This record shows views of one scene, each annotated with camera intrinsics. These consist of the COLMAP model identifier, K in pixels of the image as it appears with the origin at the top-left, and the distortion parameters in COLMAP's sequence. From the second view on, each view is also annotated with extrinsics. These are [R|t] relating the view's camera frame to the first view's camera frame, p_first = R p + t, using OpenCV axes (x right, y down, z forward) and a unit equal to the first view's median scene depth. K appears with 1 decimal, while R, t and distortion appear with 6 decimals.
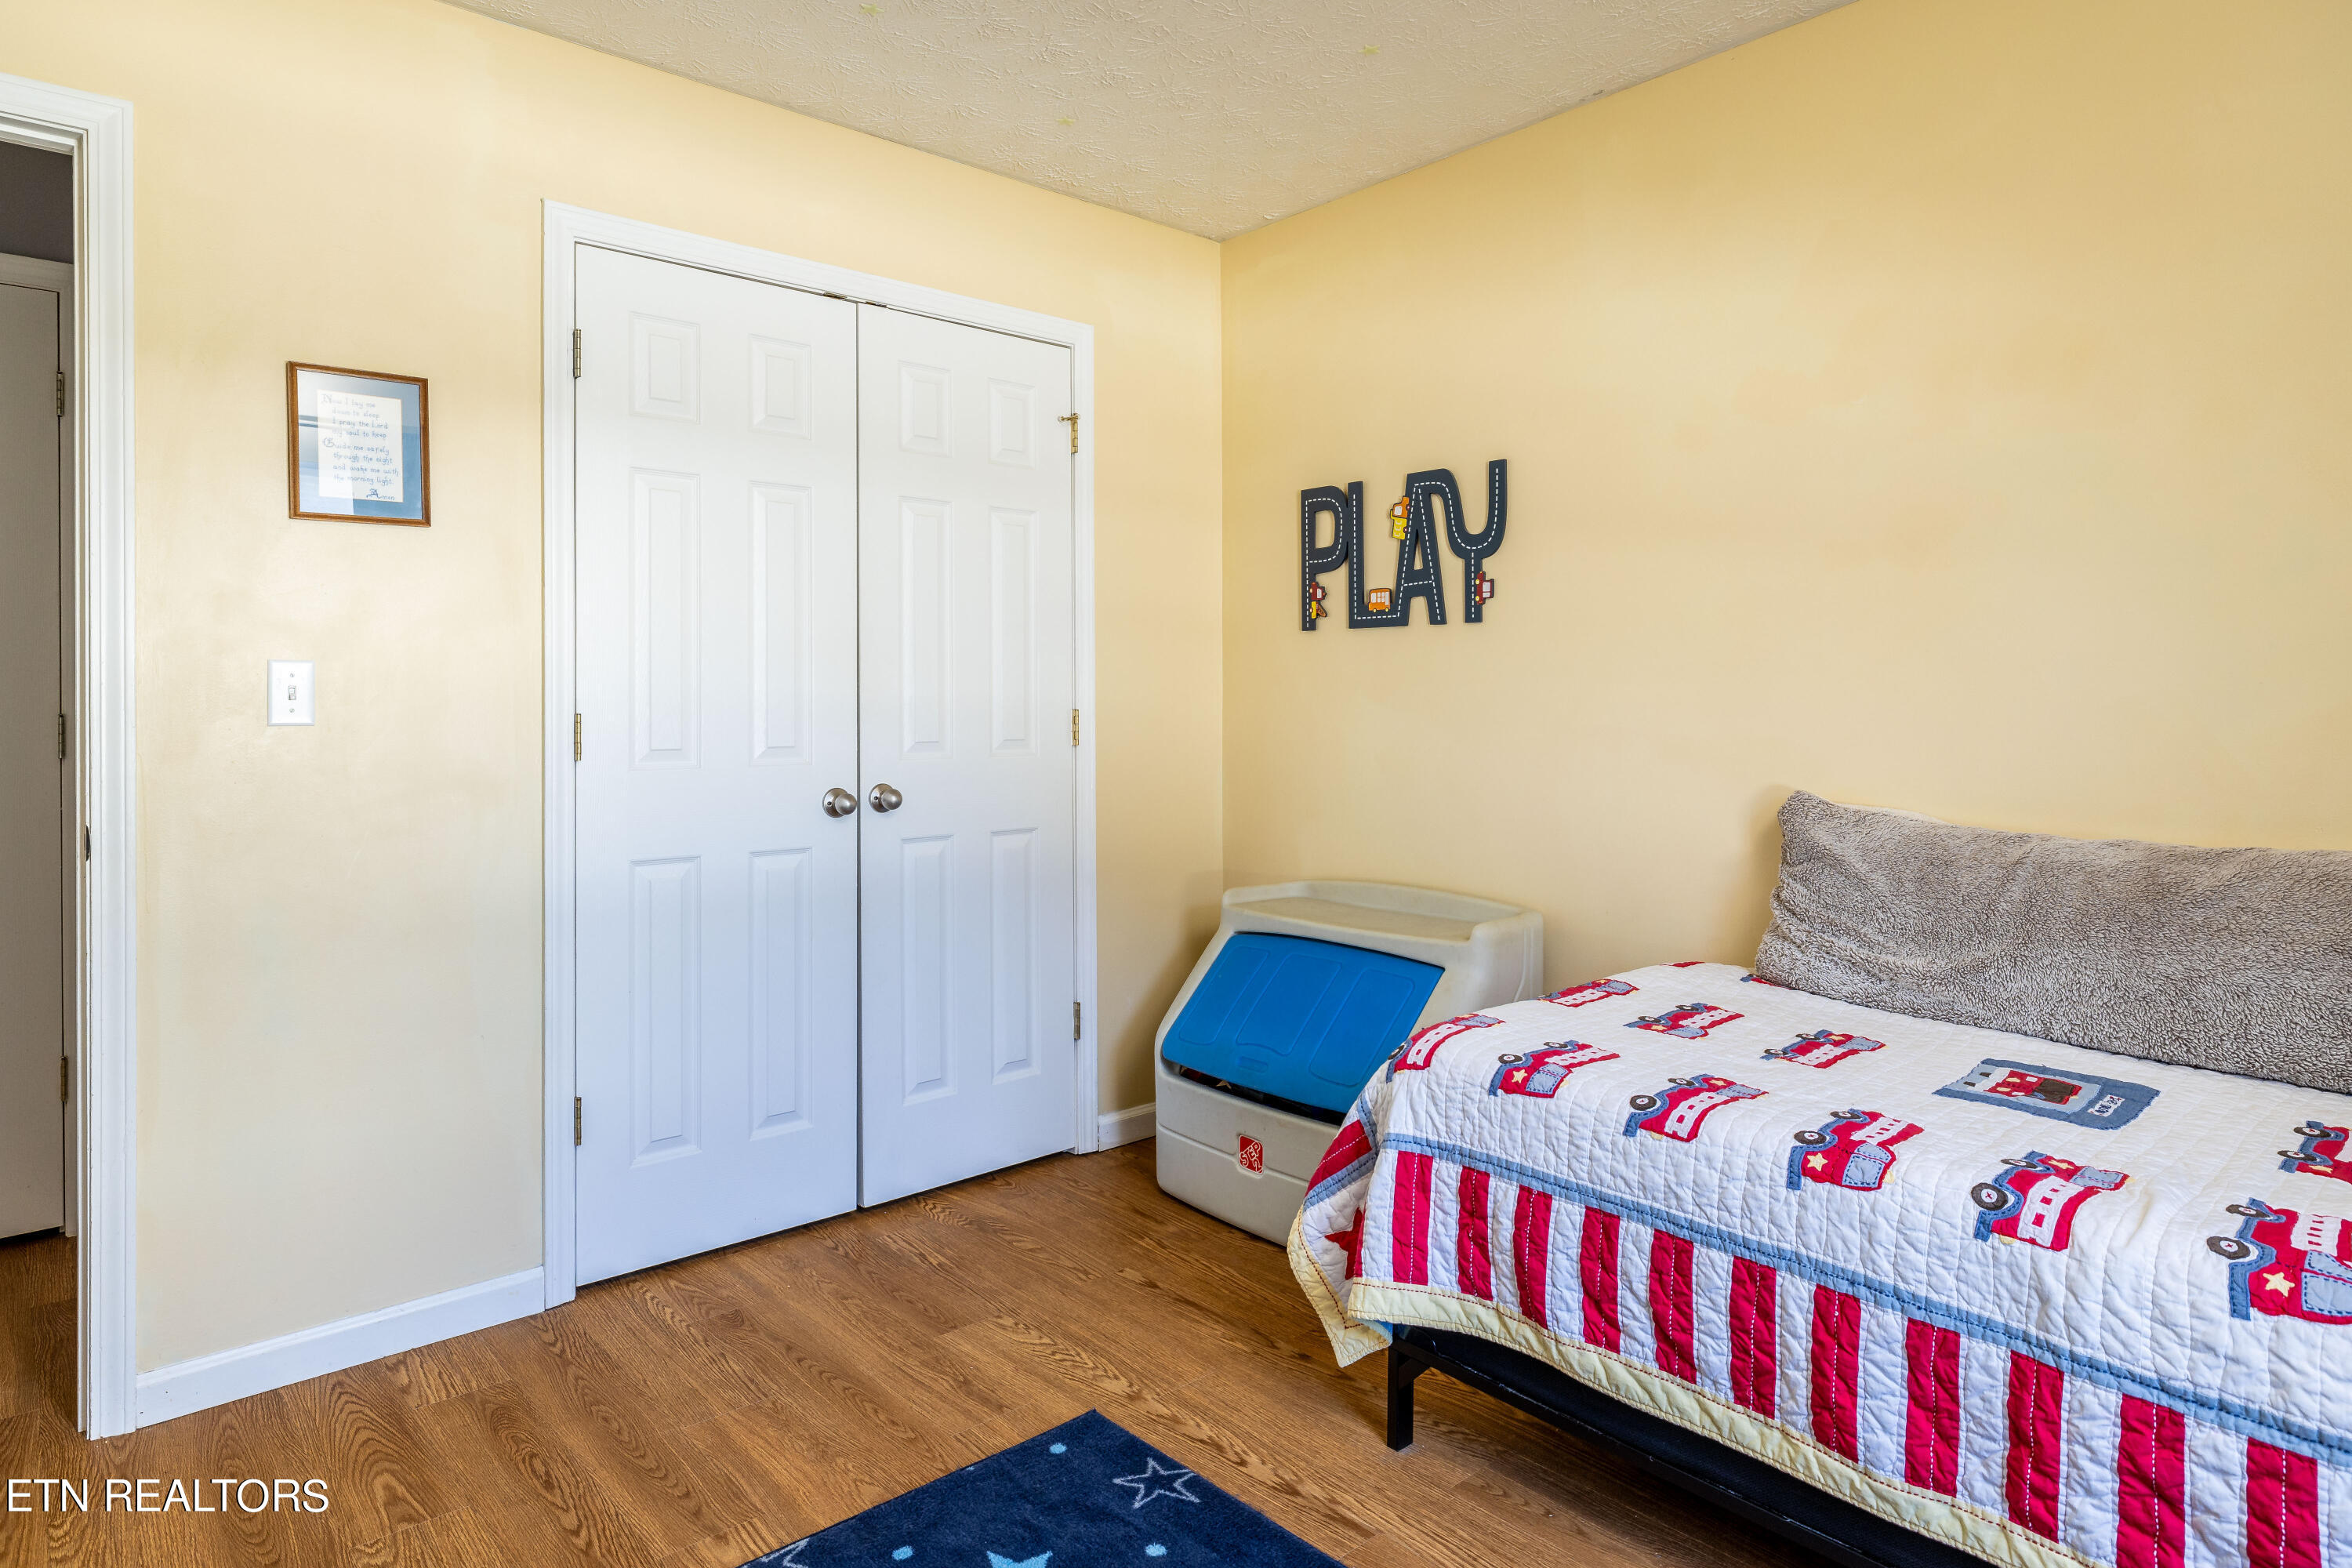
lens RADIAL K [[1377.5, 0, 1171.8], [0, 1377.5, 714.8], [0, 0, 1]] dist [0.004699, -0.000530]
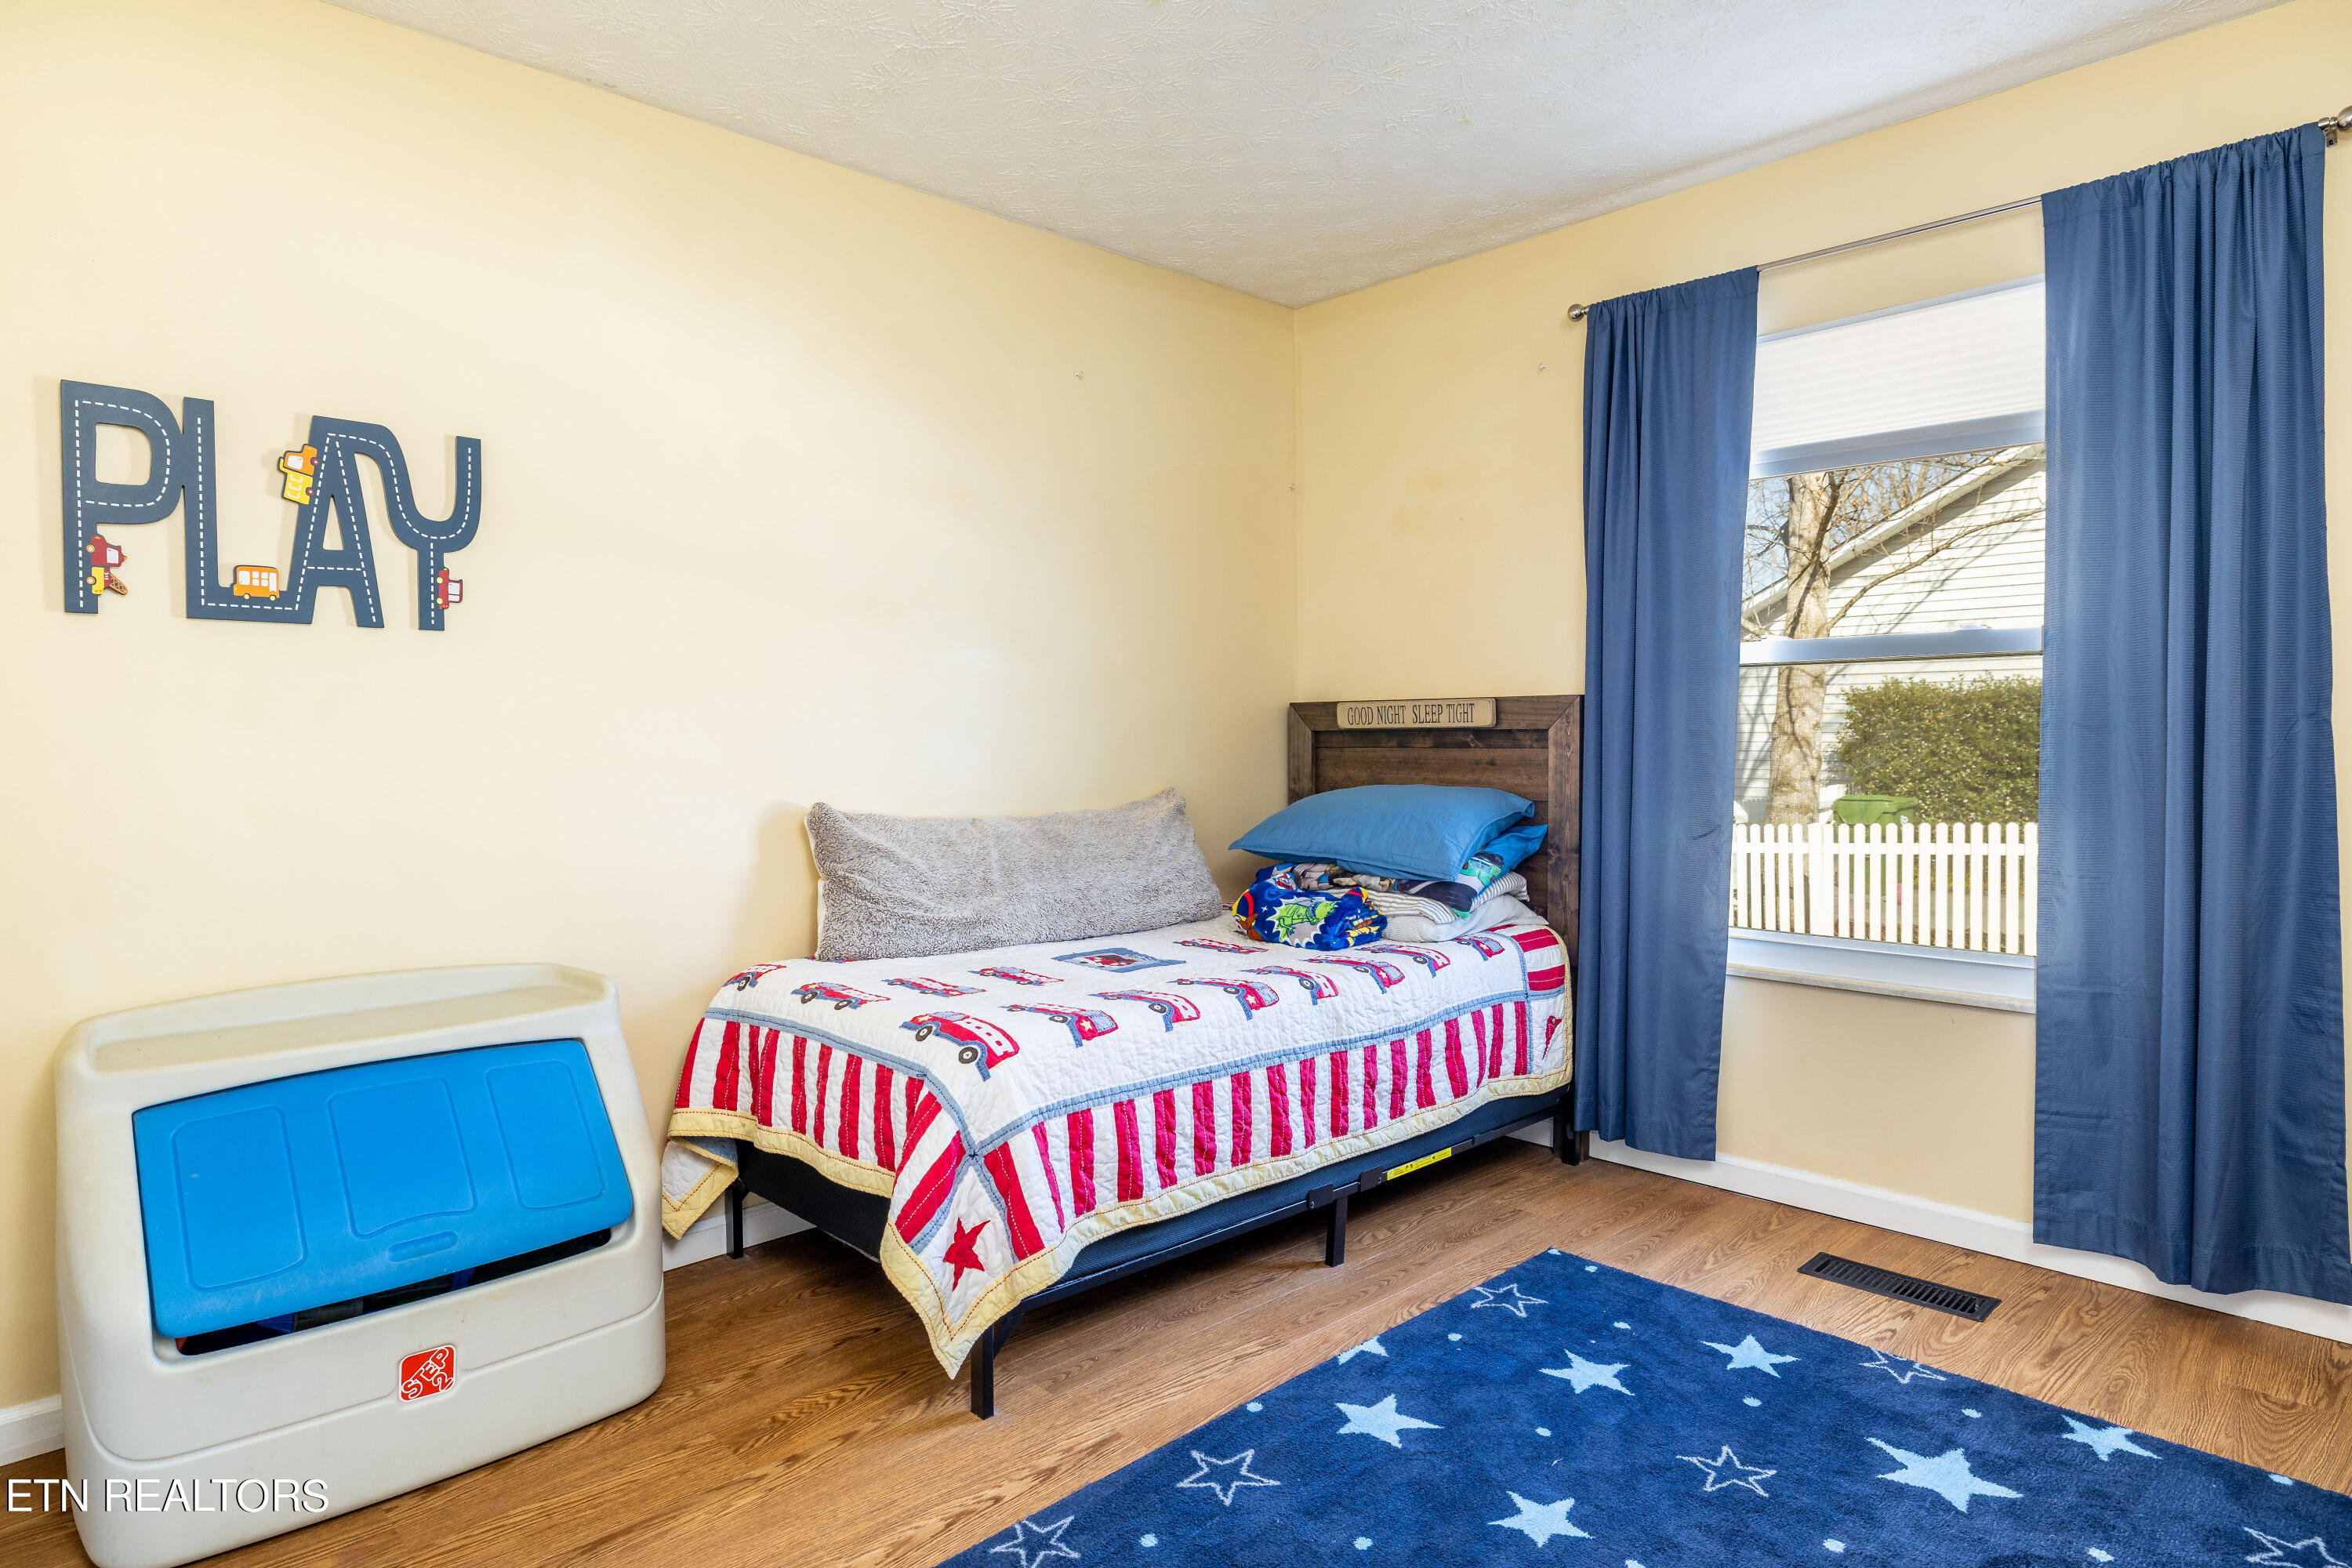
lens RADIAL K [[1377.5, 0, 1175.2], [0, 1377.5, 771.0], [0, 0, 1]] dist [0.004699, -0.000530]
pose [[-0.066597, -0.028153, 0.997383, -0.608670], [0.013997, 0.999477, 0.029147, -0.001973], [-0.997682, 0.015902, -0.066168, 0.613315]]
